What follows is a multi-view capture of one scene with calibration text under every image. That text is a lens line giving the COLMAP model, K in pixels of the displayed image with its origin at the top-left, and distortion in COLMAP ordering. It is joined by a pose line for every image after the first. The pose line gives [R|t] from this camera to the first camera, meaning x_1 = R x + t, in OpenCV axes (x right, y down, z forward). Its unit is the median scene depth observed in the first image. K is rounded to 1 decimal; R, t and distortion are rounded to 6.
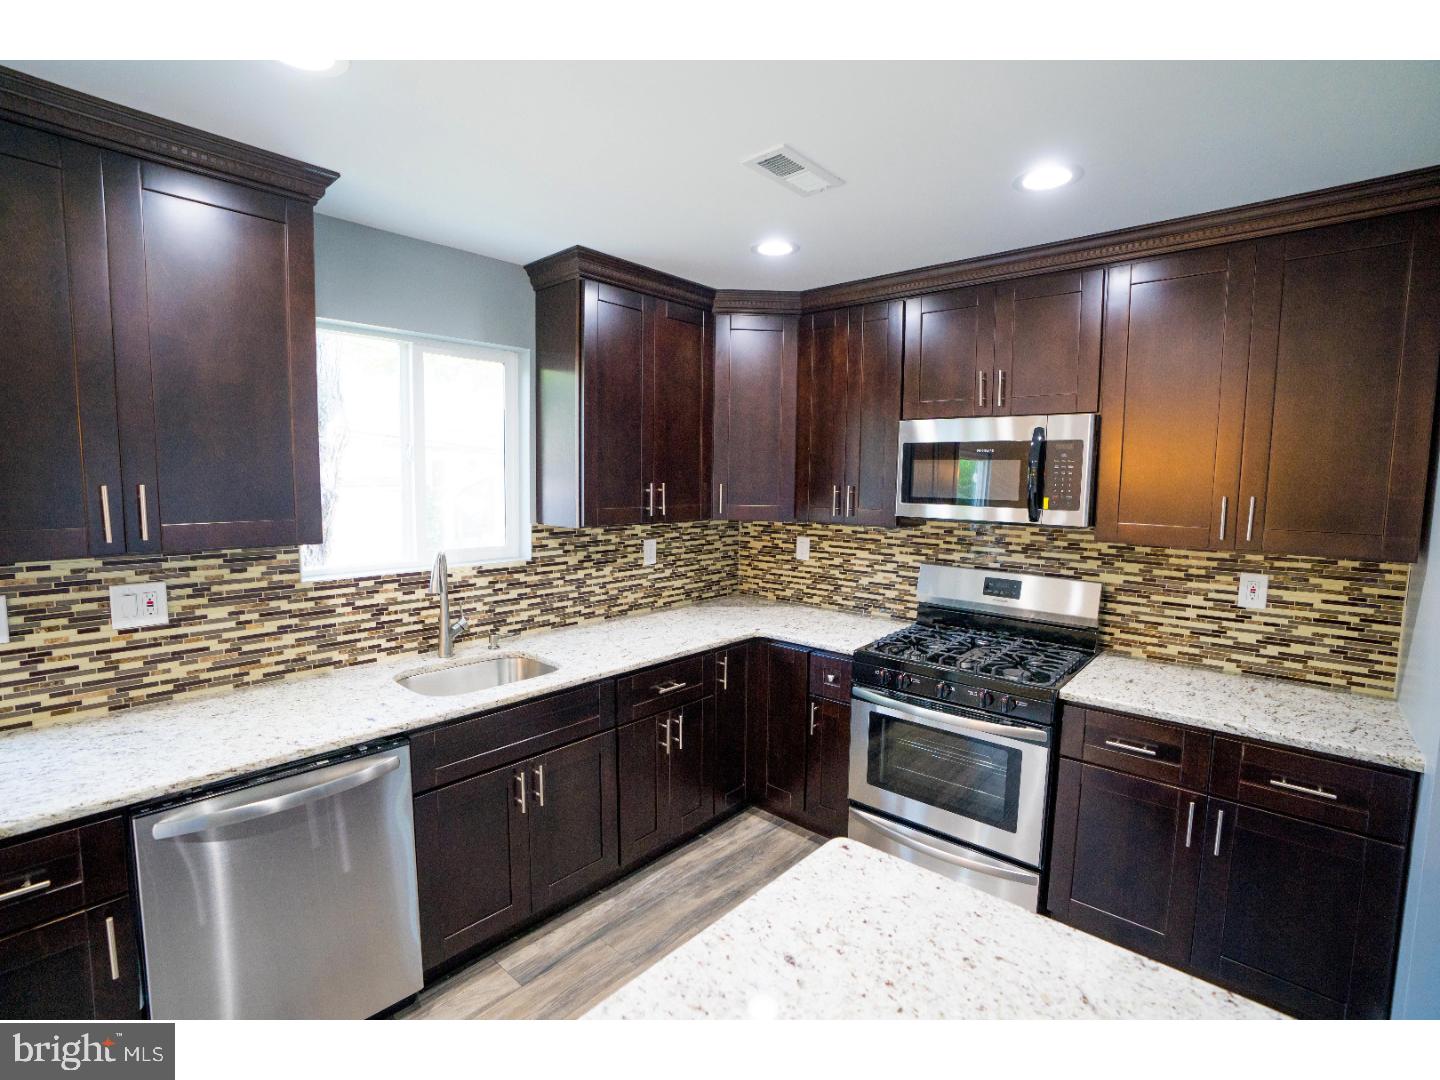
lens RADIAL K [[665.7, 0, 712.3], [0, 665.7, 535.8], [0, 0, 1]] dist [-0.050818, 0.013017]
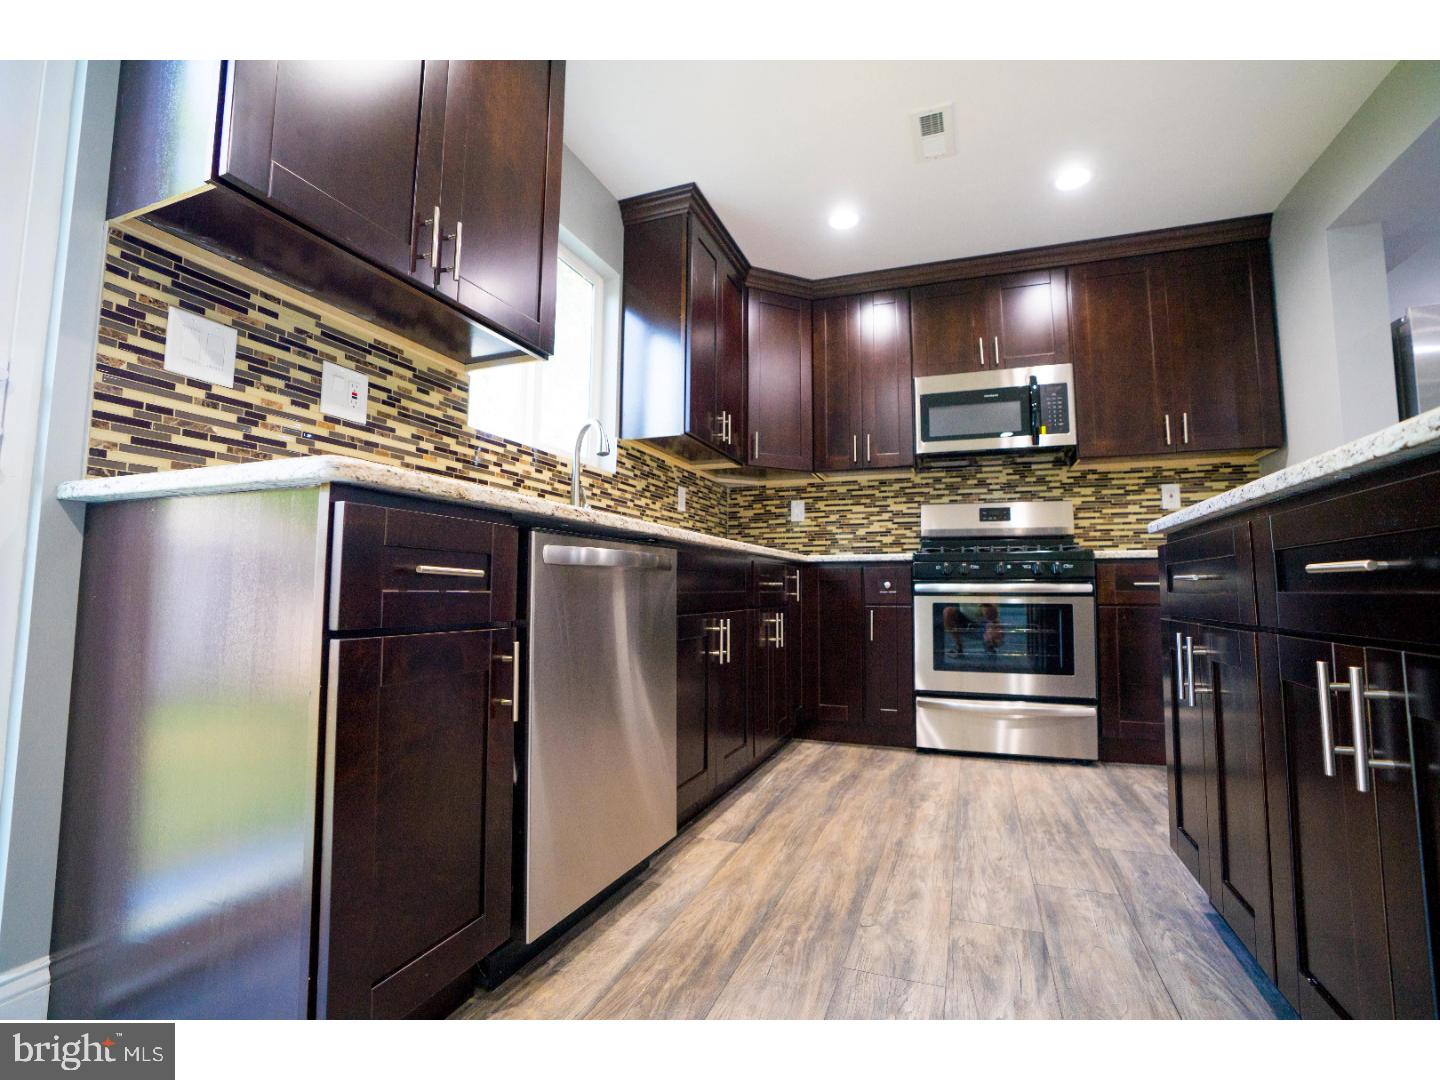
lens RADIAL K [[665.7, 0, 734.8], [0, 665.7, 518.1], [0, 0, 1]] dist [-0.050818, 0.013017]
pose [[0.932045, 0.026060, 0.361405, -0.509508], [0.039505, 0.984156, -0.172848, 0.308524], [-0.360183, 0.175379, 0.916248, 0.044009]]
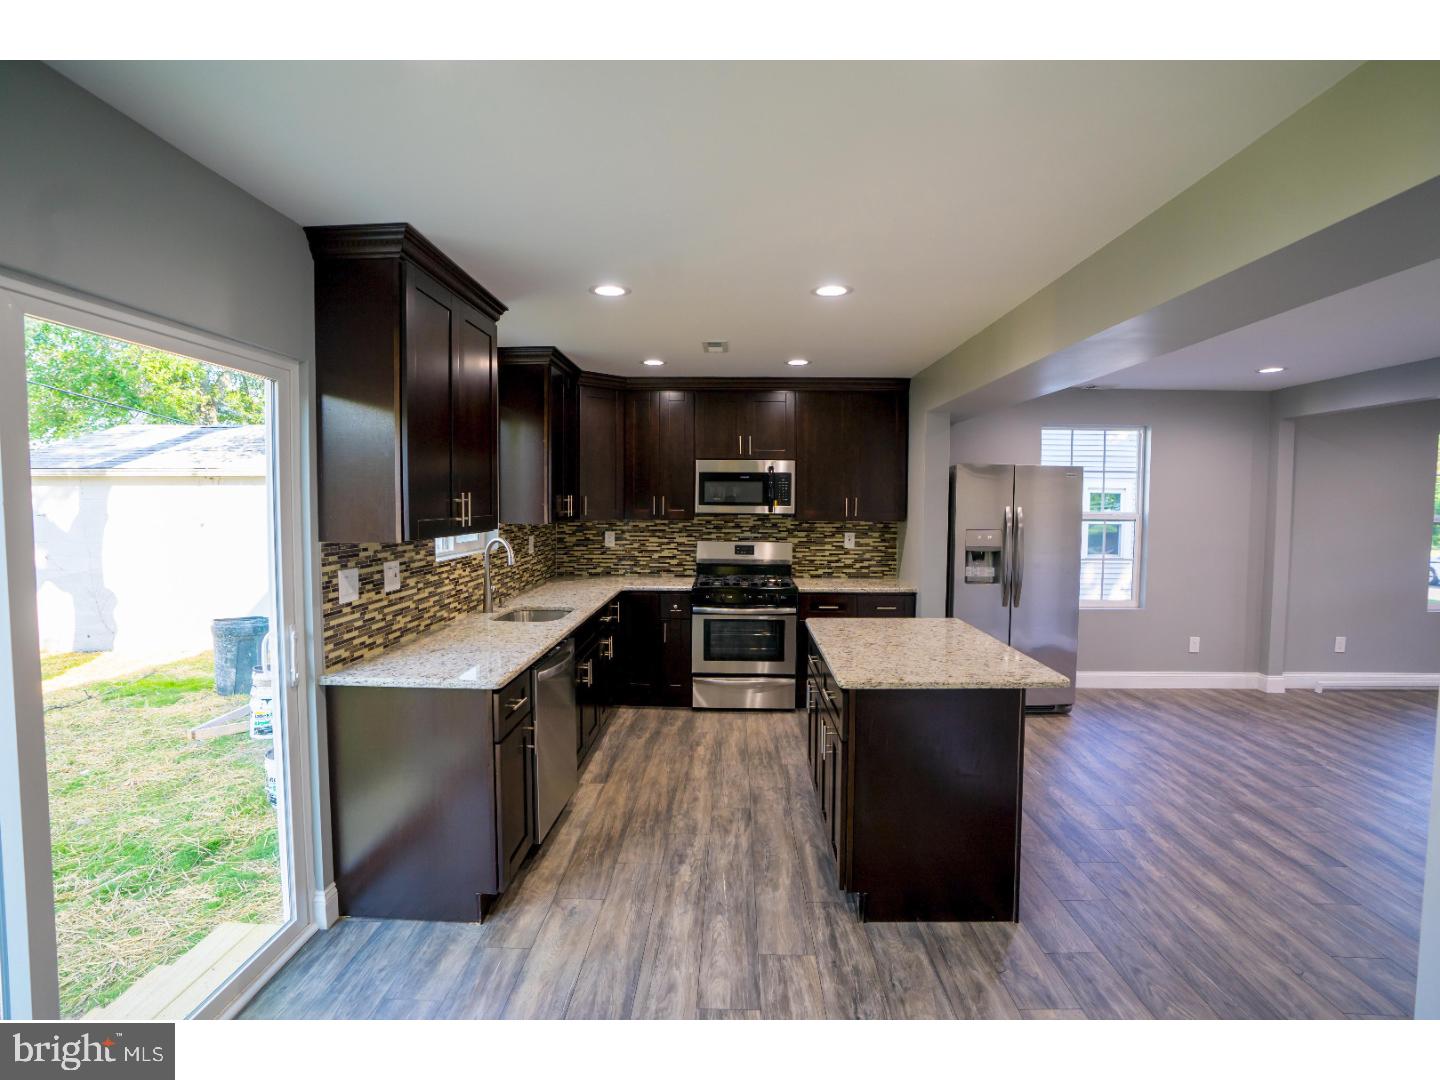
lens RADIAL K [[665.7, 0, 721.8], [0, 665.7, 519.5], [0, 0, 1]] dist [-0.050818, 0.013017]
pose [[0.768388, -0.028147, 0.639365, -0.898255], [0.061035, 0.997702, -0.029430, 0.049230], [-0.637067, 0.061637, 0.768340, -0.459059]]
